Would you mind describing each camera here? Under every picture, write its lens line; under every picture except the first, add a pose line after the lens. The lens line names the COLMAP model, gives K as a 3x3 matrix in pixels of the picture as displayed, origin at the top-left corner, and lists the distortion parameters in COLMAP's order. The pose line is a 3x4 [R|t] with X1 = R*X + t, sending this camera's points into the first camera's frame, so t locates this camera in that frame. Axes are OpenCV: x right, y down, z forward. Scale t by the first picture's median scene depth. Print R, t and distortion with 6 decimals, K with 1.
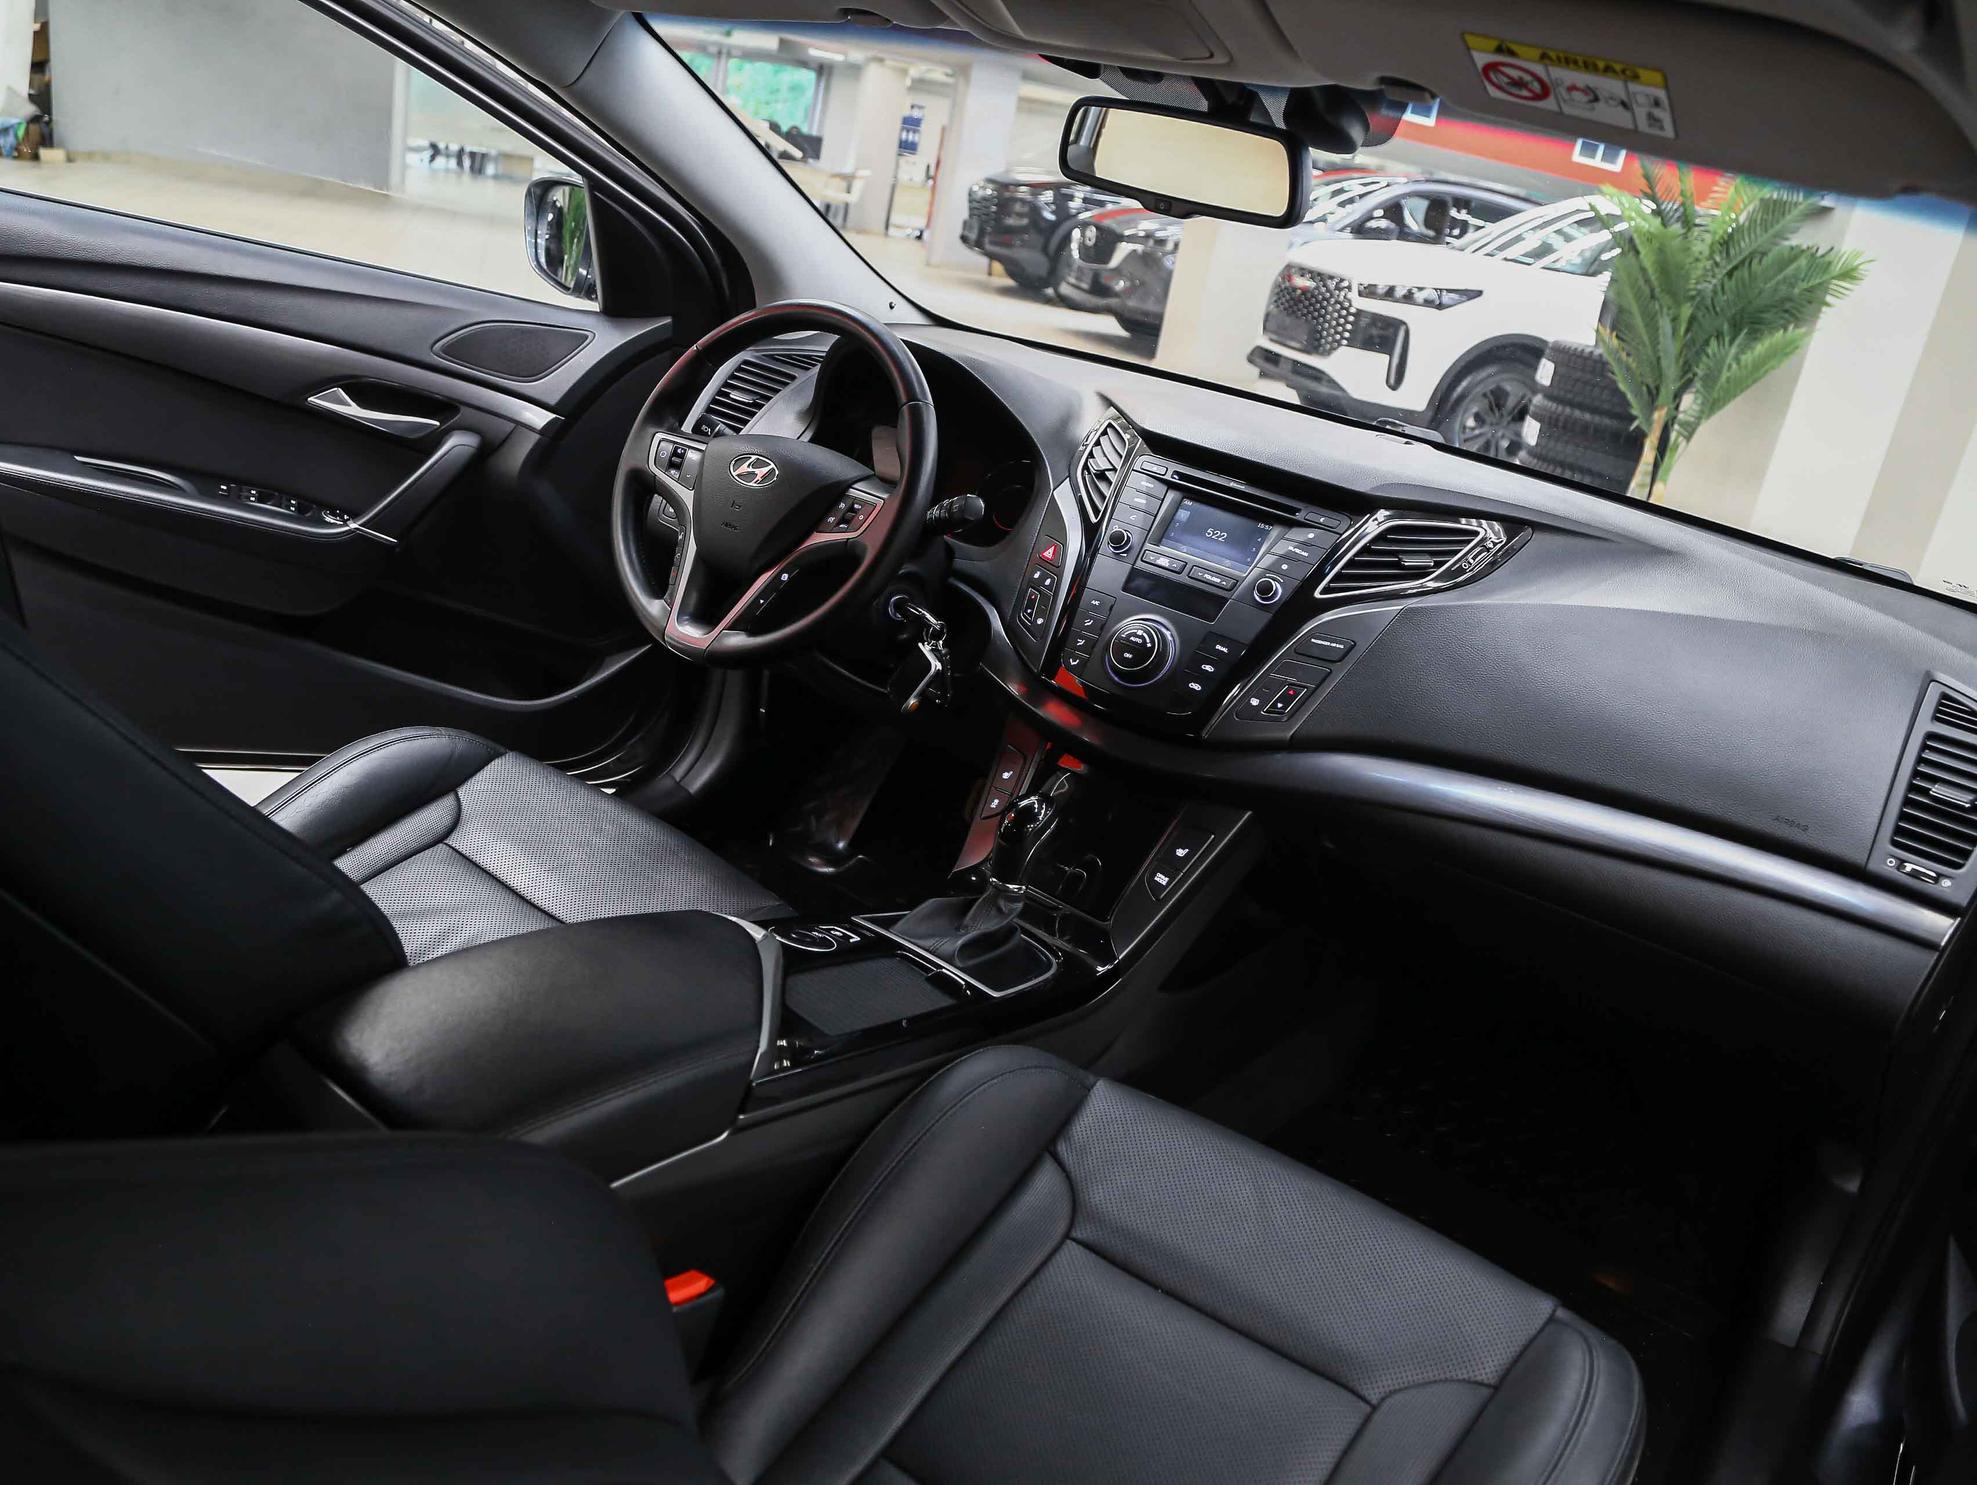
lens RADIAL K [[1523.2, 0, 988.5], [0, 1523.2, 742.5], [0, 0, 1]] dist [-0.136817, 0.090585]
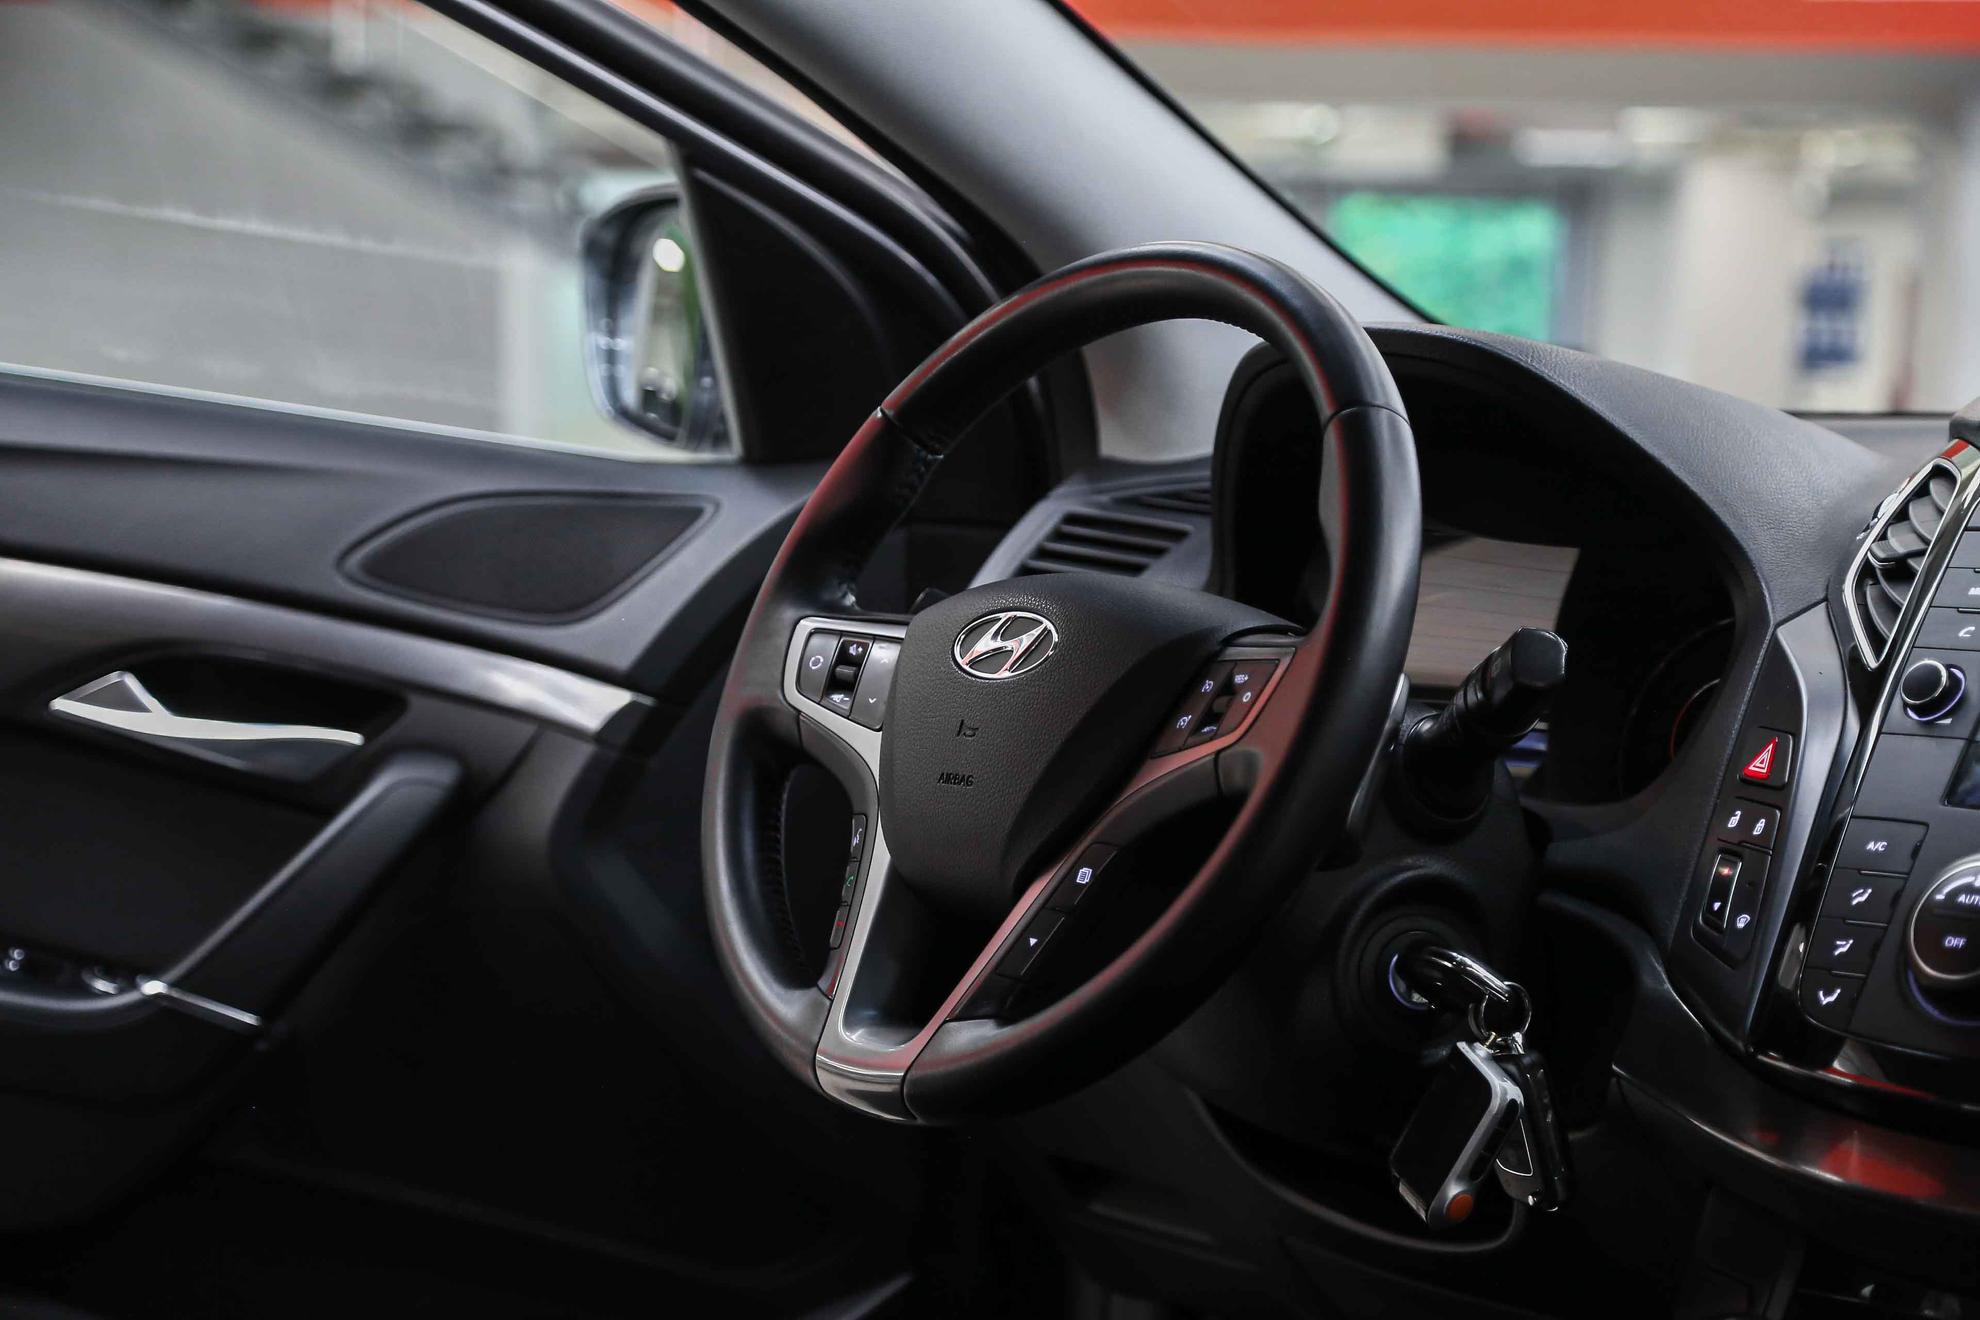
lens RADIAL K [[4191.7, 0, 990.0], [0, 4191.7, 660.0], [0, 0, 1]] dist [0.288189, 0.532116]
pose [[0.957514, -0.129341, -0.257755, 0.130175], [0.038927, 0.943571, -0.328875, 0.192741], [0.285747, 0.304869, 0.908517, -0.038555]]
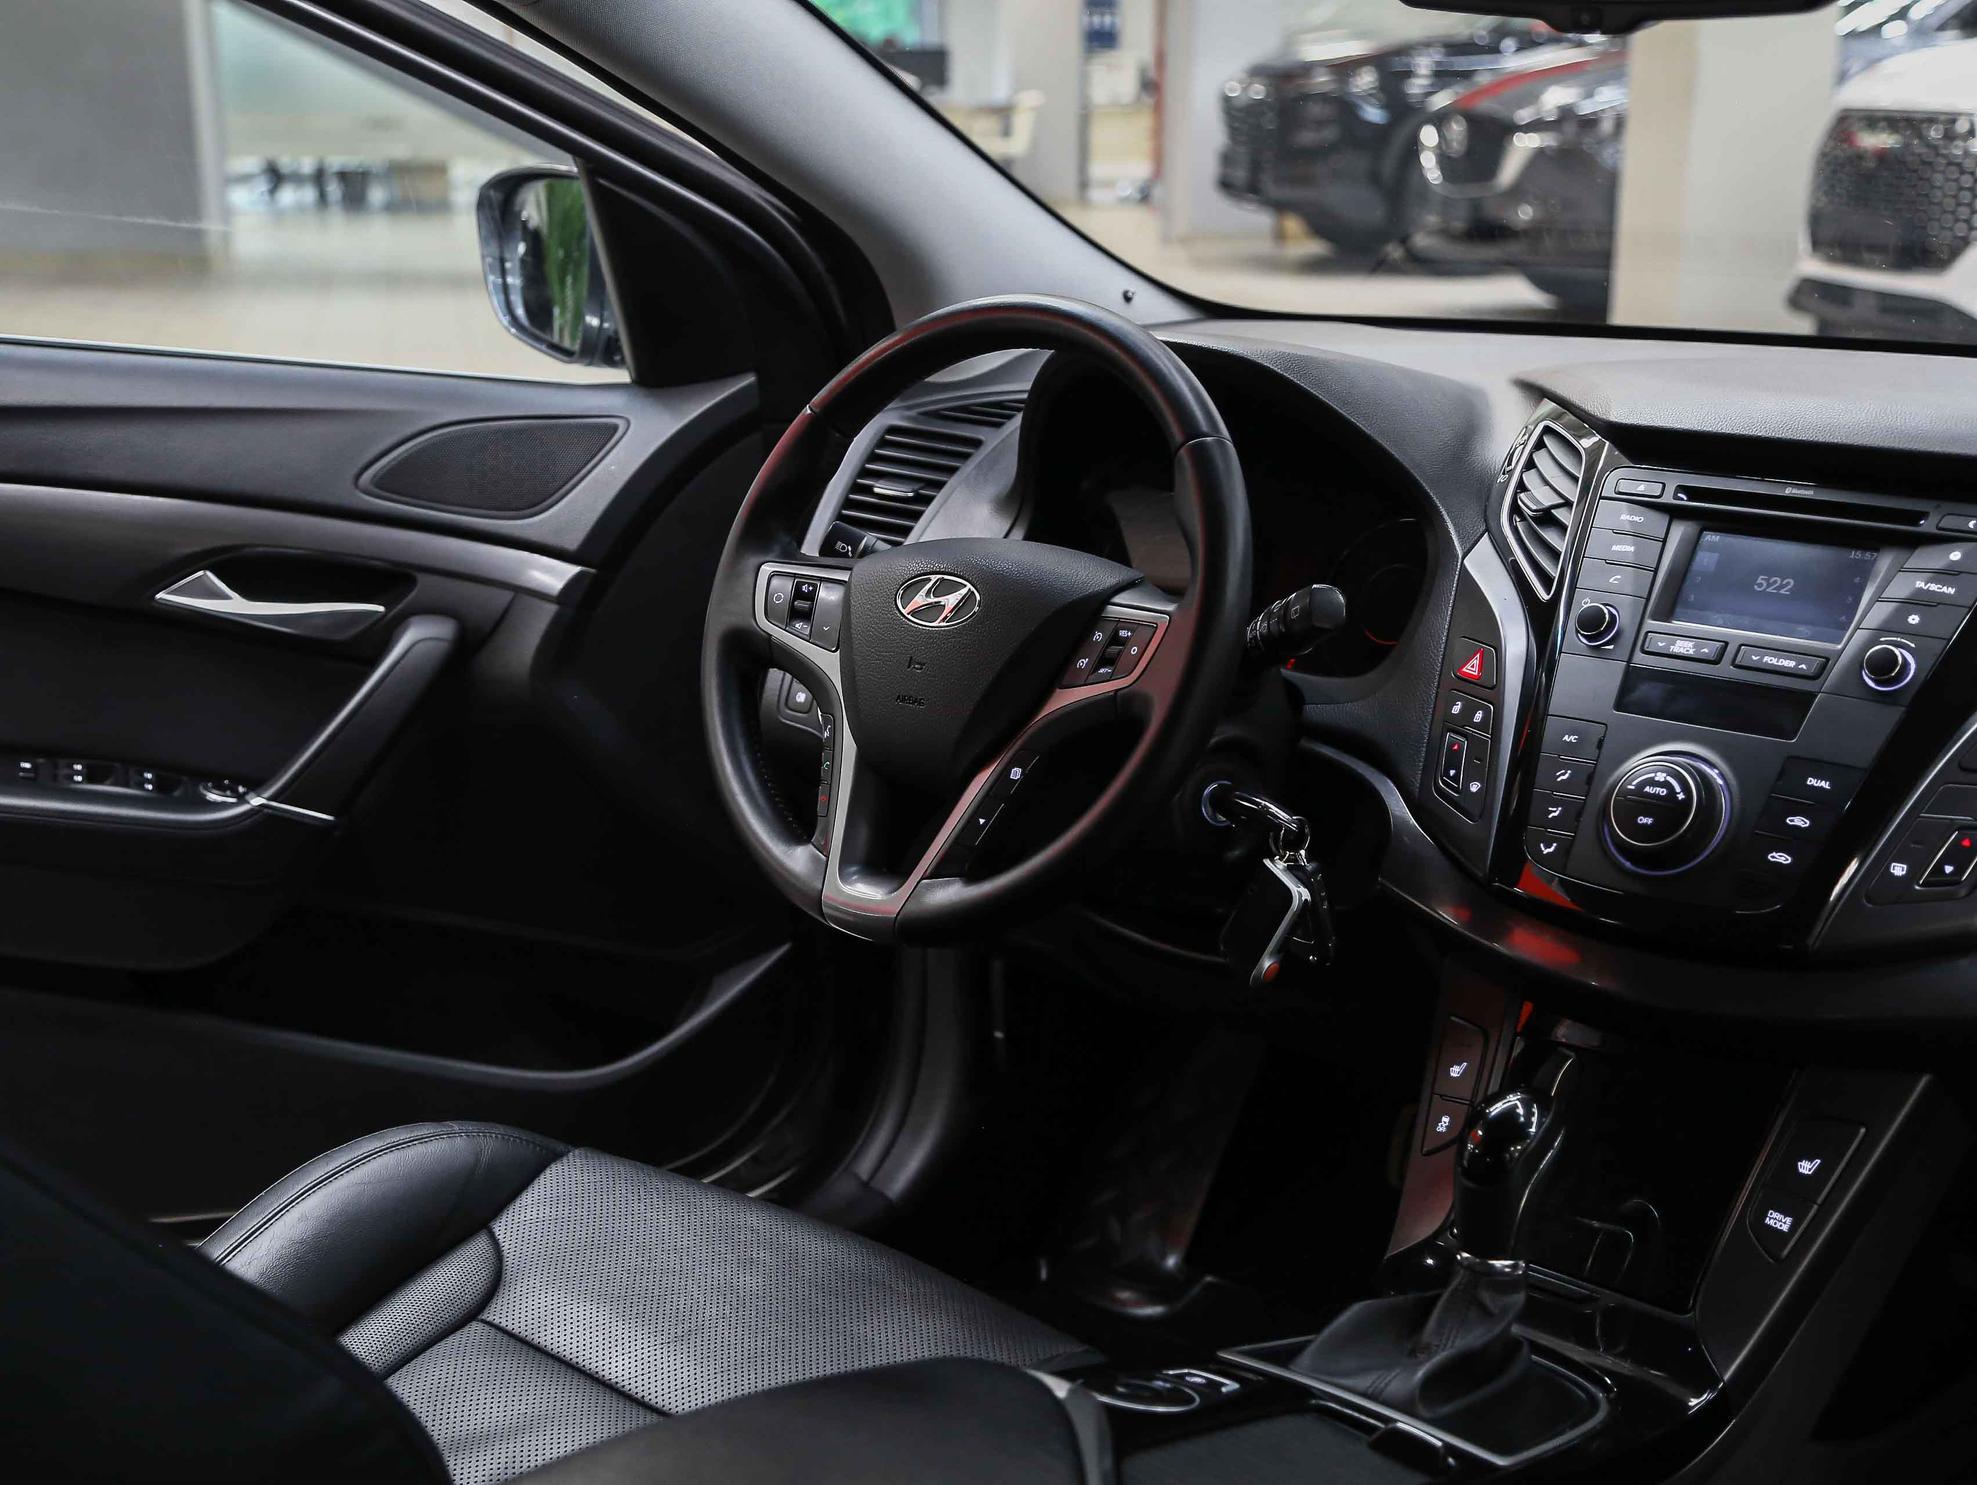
lens RADIAL K [[2805.4, 0, 988.5], [0, 2805.4, 742.5], [0, 0, 1]] dist [0.088814, 0.057222]
pose [[0.981198, -0.145827, -0.126436, -0.008128], [0.127509, 0.981540, -0.142550, 0.027838], [0.144889, 0.123748, 0.981679, -0.042427]]
